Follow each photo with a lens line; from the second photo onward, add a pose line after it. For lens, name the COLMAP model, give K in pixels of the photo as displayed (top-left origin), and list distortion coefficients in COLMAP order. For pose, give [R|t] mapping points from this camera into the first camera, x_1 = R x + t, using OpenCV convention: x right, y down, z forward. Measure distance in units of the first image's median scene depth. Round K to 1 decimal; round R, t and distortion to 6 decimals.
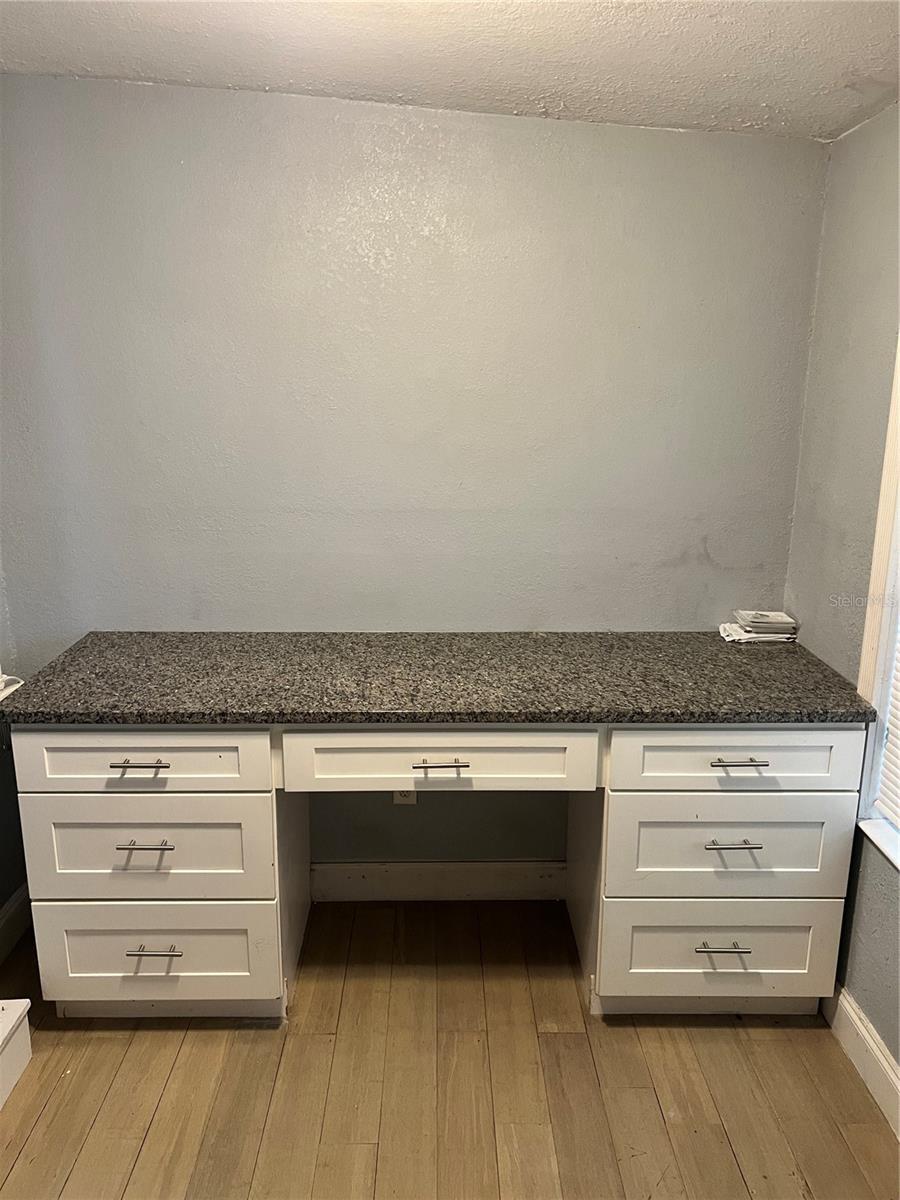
lens RADIAL K [[901.5, 0, 450.0], [0, 901.5, 600.0], [0, 0, 1]] dist [-0.004132, -0.001581]
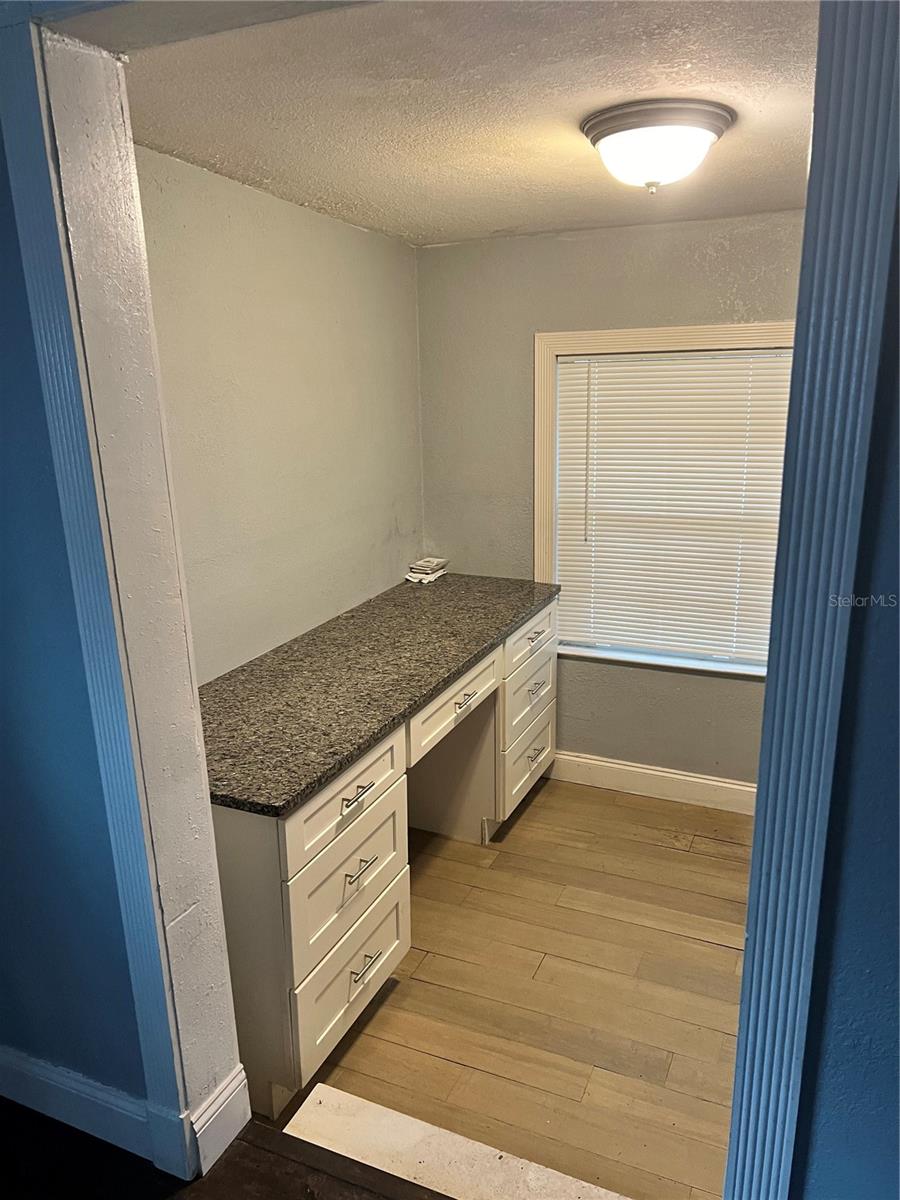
lens RADIAL K [[901.5, 0, 450.0], [0, 901.5, 600.0], [0, 0, 1]] dist [-0.004132, -0.001581]
pose [[0.432720, -0.255281, 0.864630, -1.041075], [0.244379, 0.956378, 0.160065, -0.167475], [-0.867774, 0.142034, 0.476229, 0.306902]]
